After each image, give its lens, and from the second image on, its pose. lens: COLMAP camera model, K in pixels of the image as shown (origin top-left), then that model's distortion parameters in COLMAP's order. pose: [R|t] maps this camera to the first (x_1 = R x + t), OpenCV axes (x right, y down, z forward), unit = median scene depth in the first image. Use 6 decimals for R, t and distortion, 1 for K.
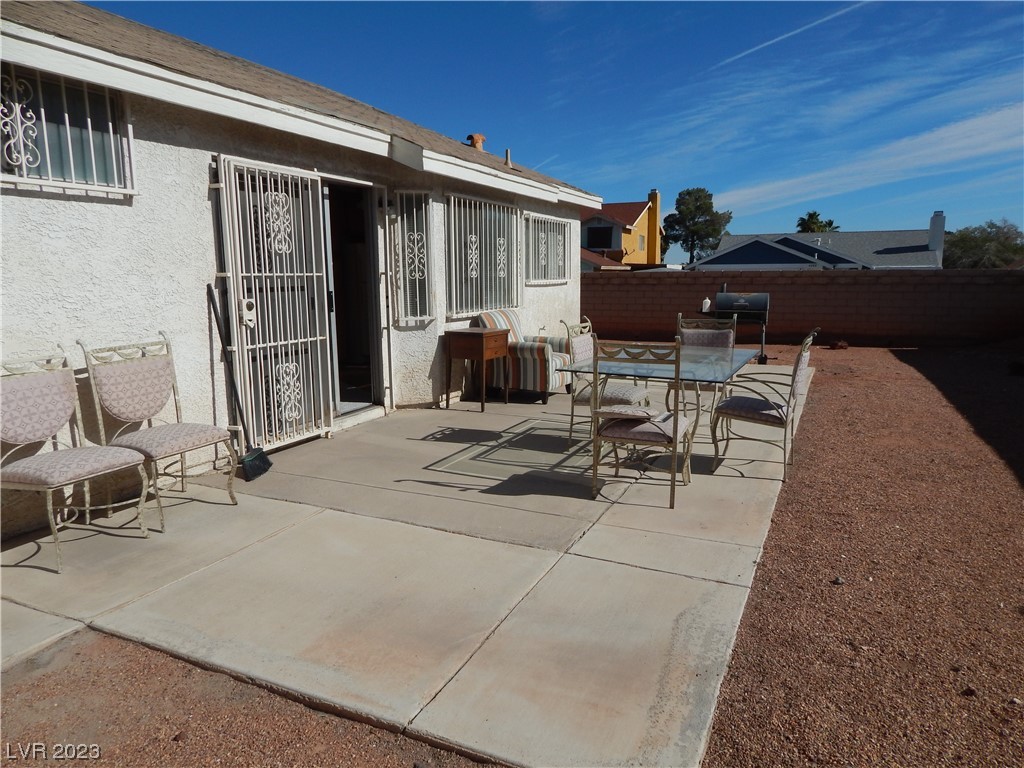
lens RADIAL K [[687.4, 0, 507.4], [0, 687.4, 384.4], [0, 0, 1]] dist [0.002092, 0.001617]
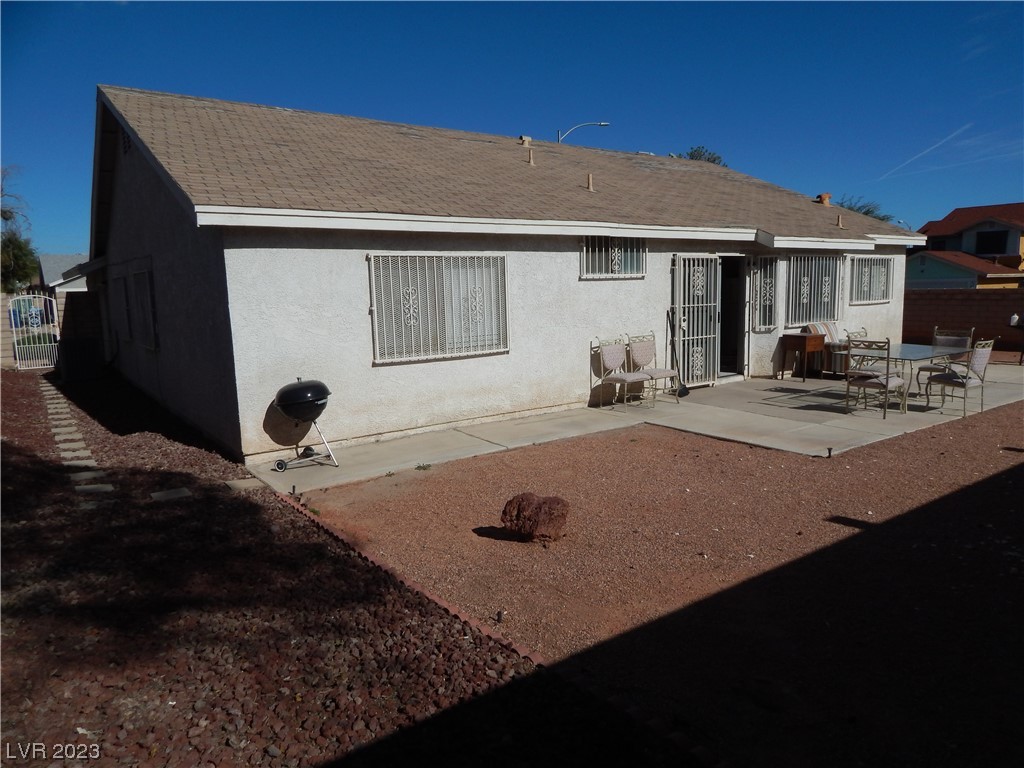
lens RADIAL K [[662.6, 0, 518.2], [0, 662.6, 383.9], [0, 0, 1]] dist [-0.005968, -0.000552]
pose [[0.874831, 0.057193, -0.481041, 0.138890], [-0.060458, 0.998133, 0.008723, 0.074783], [0.480641, 0.021451, 0.876655, -0.801966]]
